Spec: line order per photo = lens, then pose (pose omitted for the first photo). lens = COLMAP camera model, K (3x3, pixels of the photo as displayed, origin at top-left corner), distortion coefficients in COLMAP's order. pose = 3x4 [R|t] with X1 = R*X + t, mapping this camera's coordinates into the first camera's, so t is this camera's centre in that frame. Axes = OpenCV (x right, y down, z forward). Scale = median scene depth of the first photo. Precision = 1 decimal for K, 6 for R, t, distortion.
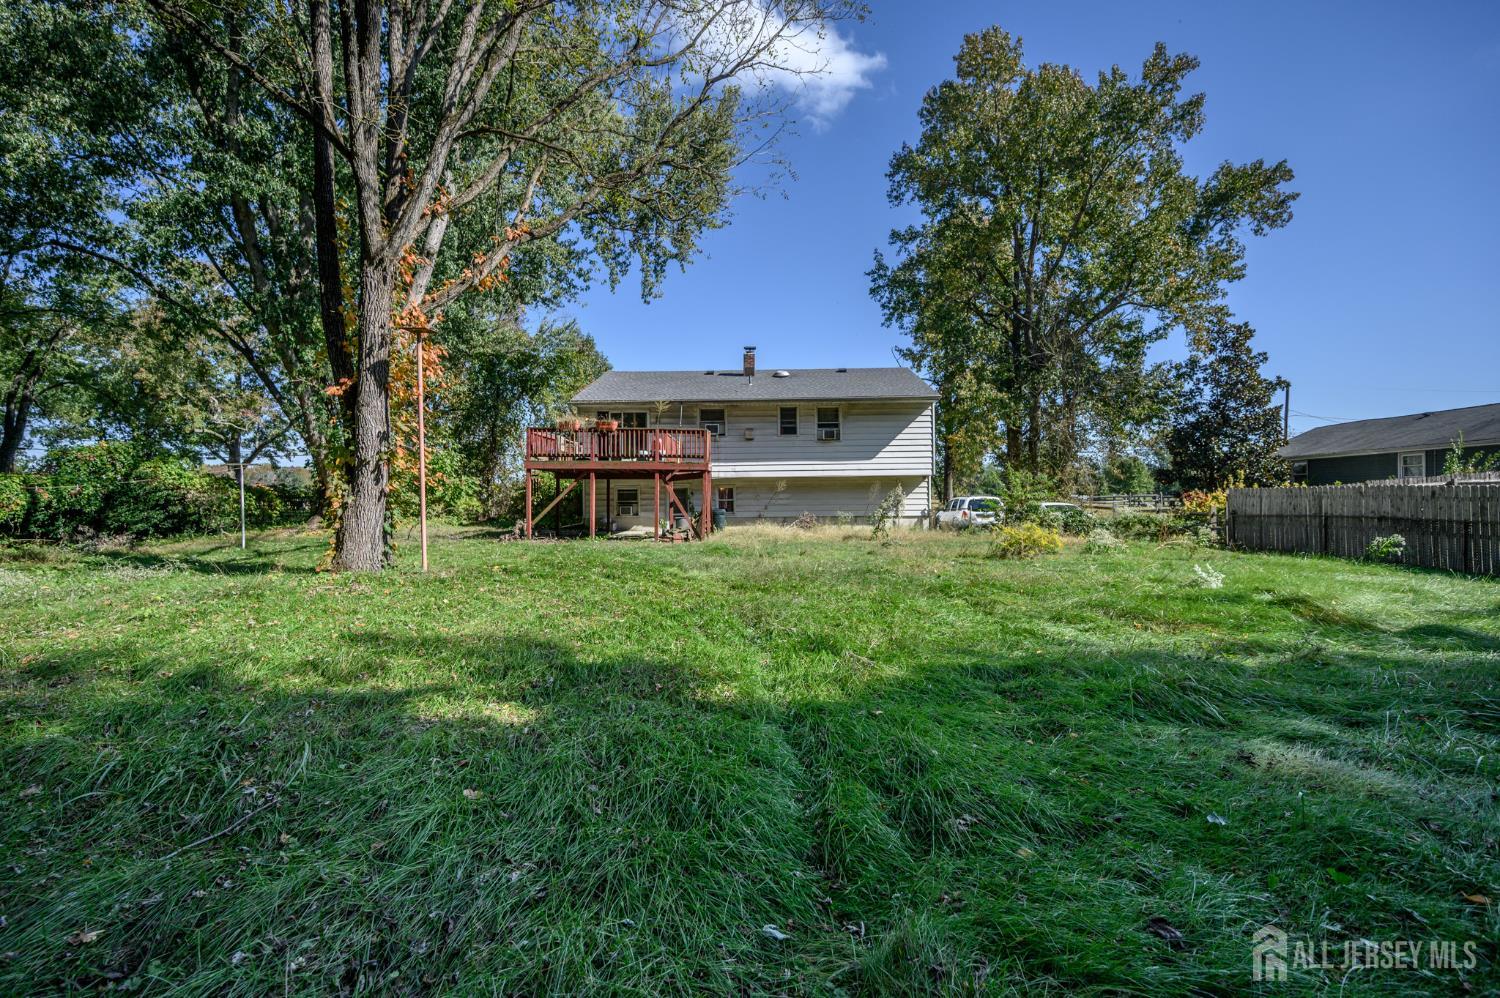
lens RADIAL K [[638.5, 0, 750.0], [0, 638.5, 499.0], [0, 0, 1]] dist [-0.000742, -0.000032]
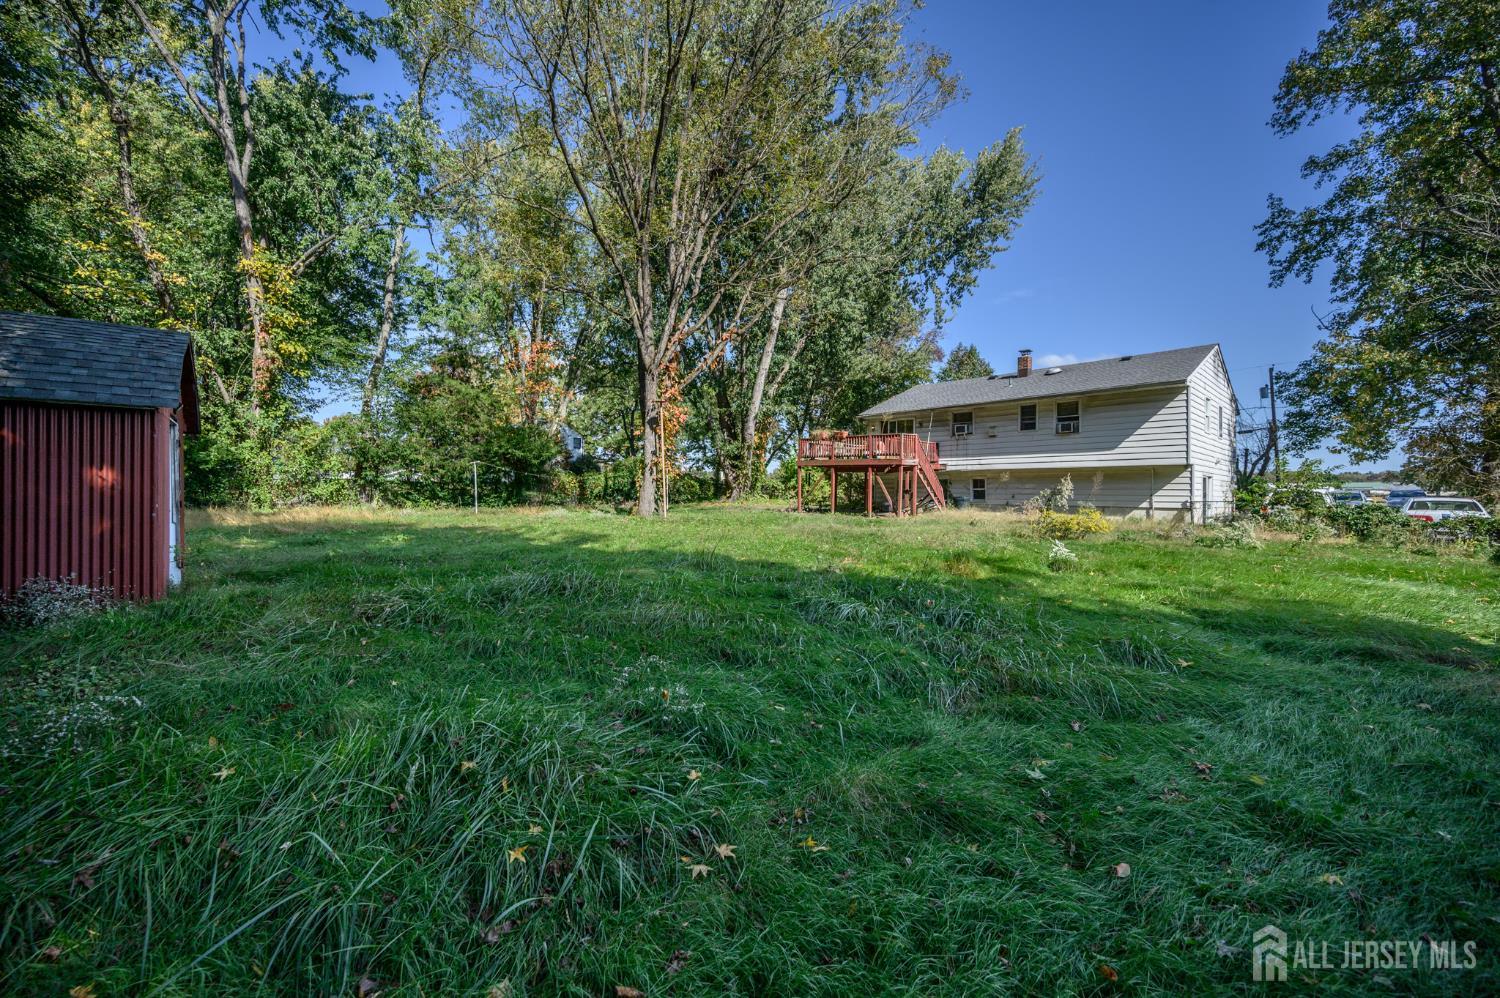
lens RADIAL K [[600.2, 0, 750.0], [0, 600.2, 499.0], [0, 0, 1]] dist [0.000414, 0.000058]
pose [[0.682620, 0.024005, -0.730379, 0.490831], [-0.014327, 0.999708, 0.019466, 0.004869], [0.730633, -0.002824, 0.682764, -0.056690]]
